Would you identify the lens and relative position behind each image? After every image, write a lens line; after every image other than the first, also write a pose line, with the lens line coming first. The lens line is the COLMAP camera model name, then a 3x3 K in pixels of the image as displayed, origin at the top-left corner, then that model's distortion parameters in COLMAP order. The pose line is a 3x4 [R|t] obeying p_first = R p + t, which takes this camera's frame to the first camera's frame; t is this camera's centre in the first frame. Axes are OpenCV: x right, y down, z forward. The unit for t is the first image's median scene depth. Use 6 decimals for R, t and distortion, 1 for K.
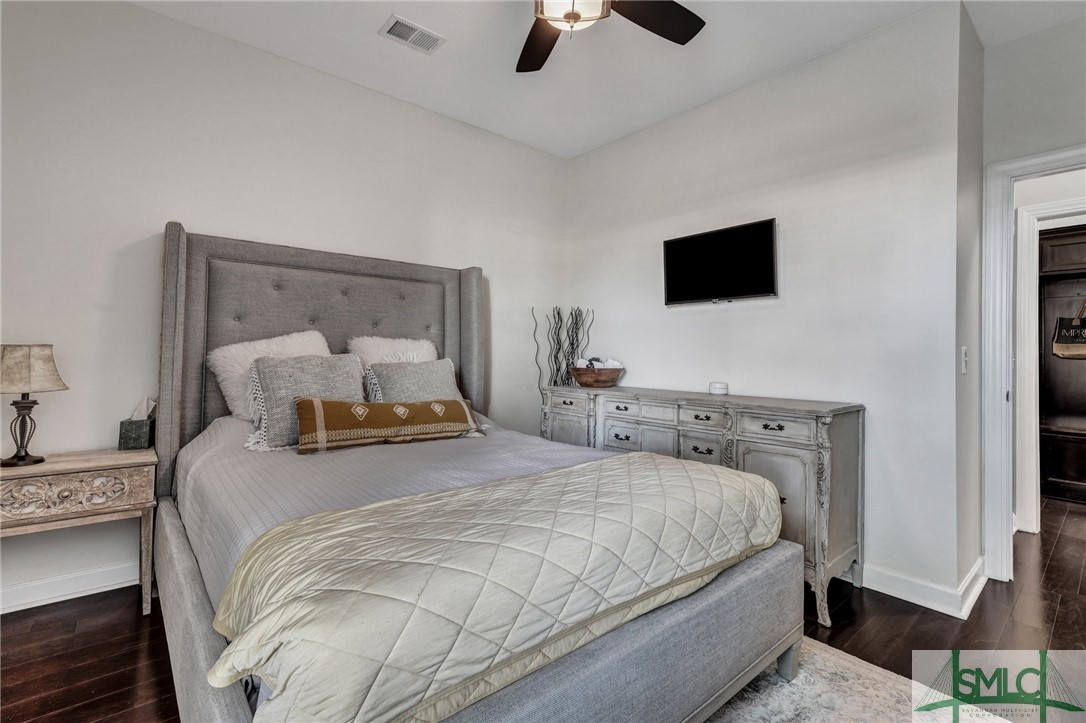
lens RADIAL K [[481.2, 0, 544.5], [0, 481.2, 350.5], [0, 0, 1]] dist [-0.000150, 0.000099]
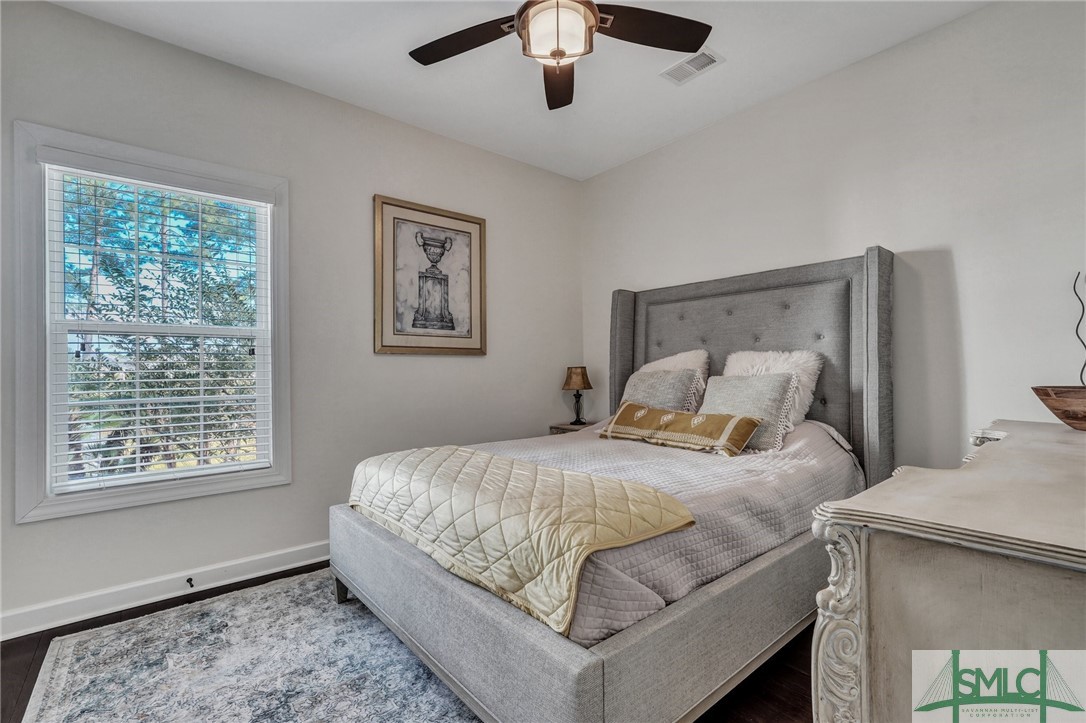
lens RADIAL K [[486.1, 0, 539.8], [0, 486.1, 364.3], [0, 0, 1]] dist [-0.000221, 0.000369]
pose [[-0.007667, -0.025023, -0.999657, 0.961434], [0.017265, 0.999535, -0.025153, 0.025019], [0.999822, -0.017452, -0.007232, 0.799592]]
